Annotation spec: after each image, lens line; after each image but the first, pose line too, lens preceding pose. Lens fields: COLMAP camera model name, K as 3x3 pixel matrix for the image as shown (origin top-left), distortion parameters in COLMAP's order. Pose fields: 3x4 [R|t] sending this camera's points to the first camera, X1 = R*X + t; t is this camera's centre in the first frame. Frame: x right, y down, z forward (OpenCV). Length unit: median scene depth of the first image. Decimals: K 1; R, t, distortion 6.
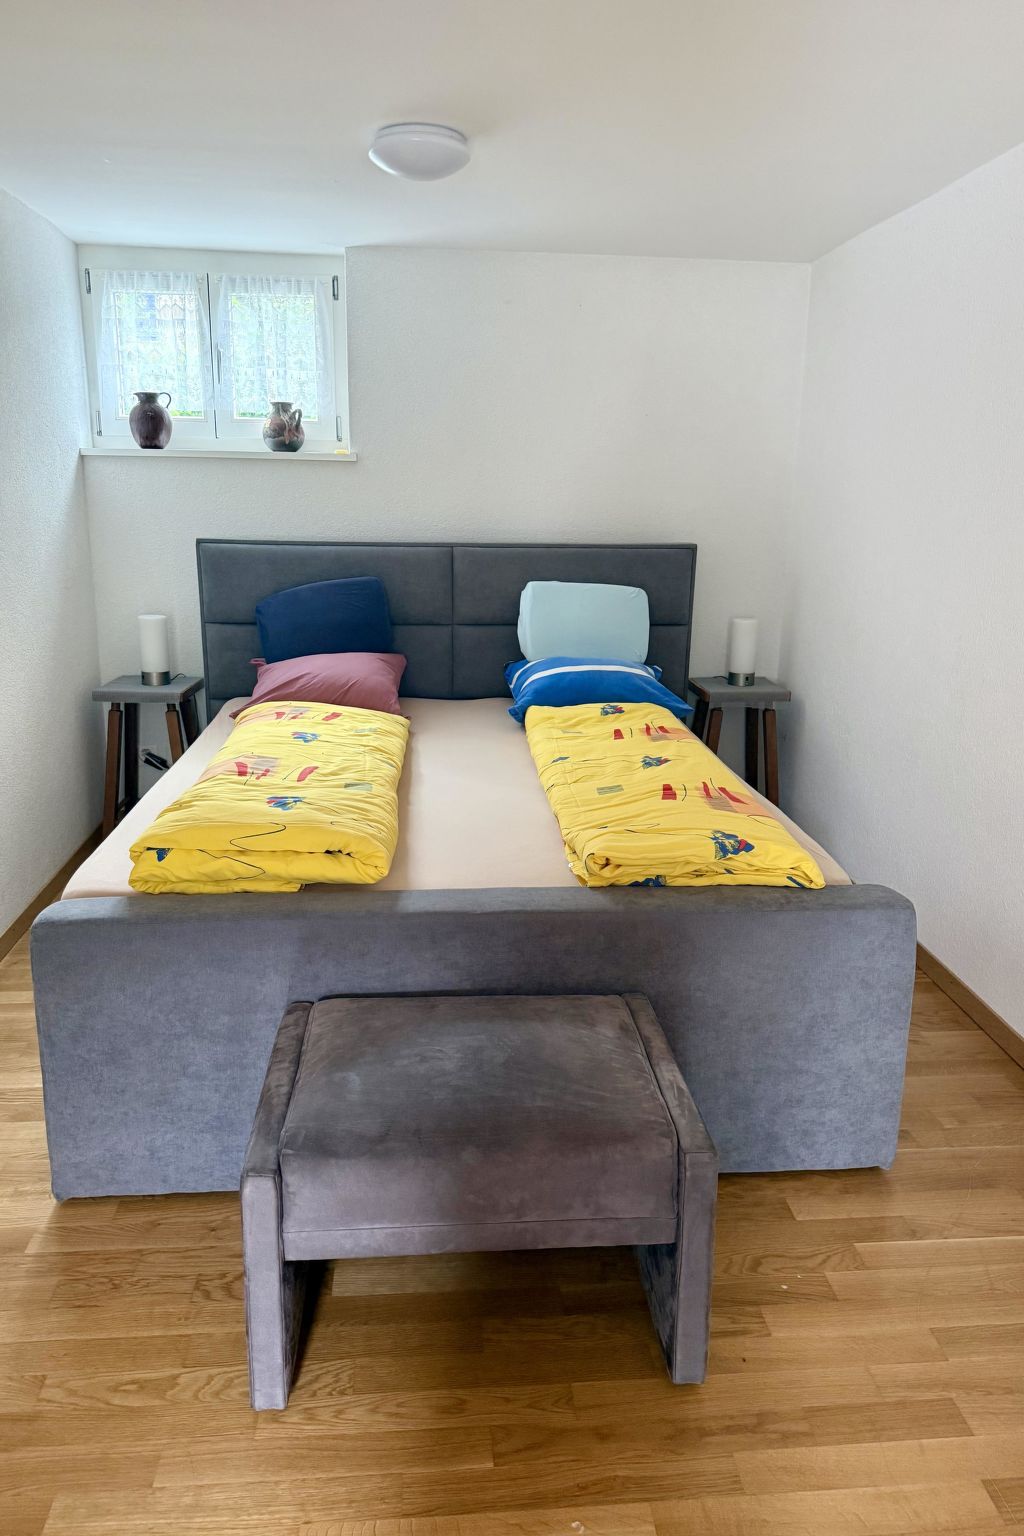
lens RADIAL K [[1054.2, 0, 511.2], [0, 1054.2, 767.6], [0, 0, 1]] dist [0.049000, -0.000956]
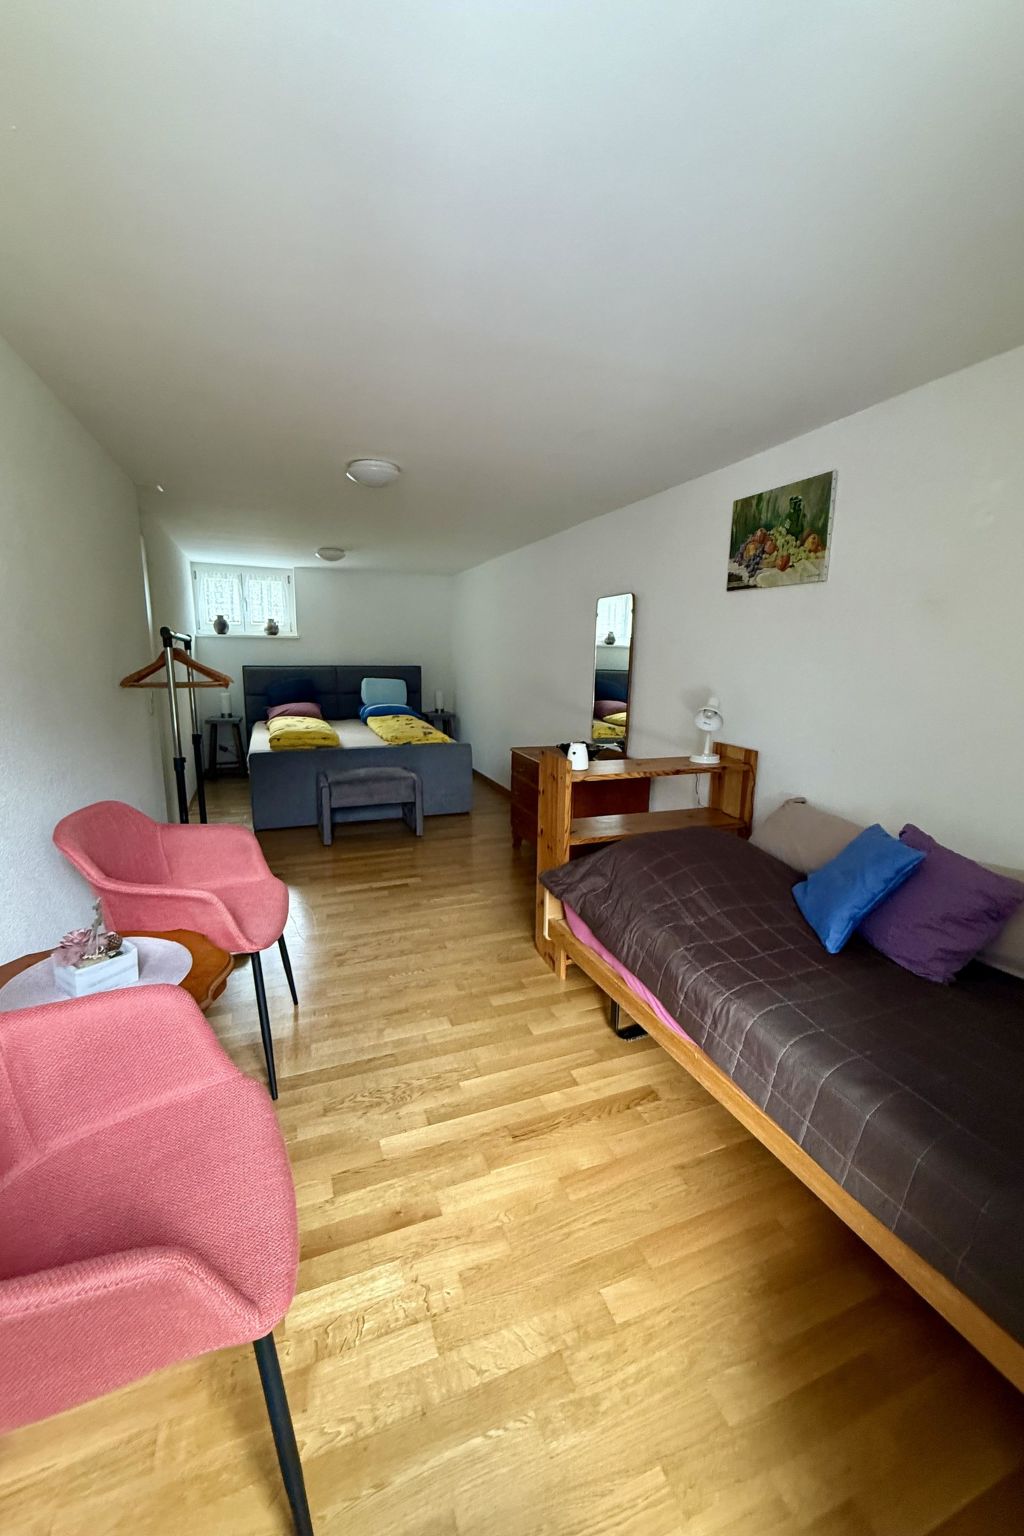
lens RADIAL K [[608.5, 0, 515.0], [0, 608.5, 764.1], [0, 0, 1]] dist [-0.000658, -0.000024]
pose [[0.957432, -0.057351, 0.282903, -0.072964], [0.078417, 0.994883, -0.063700, 0.201805], [-0.277802, 0.083173, 0.957031, -0.715468]]
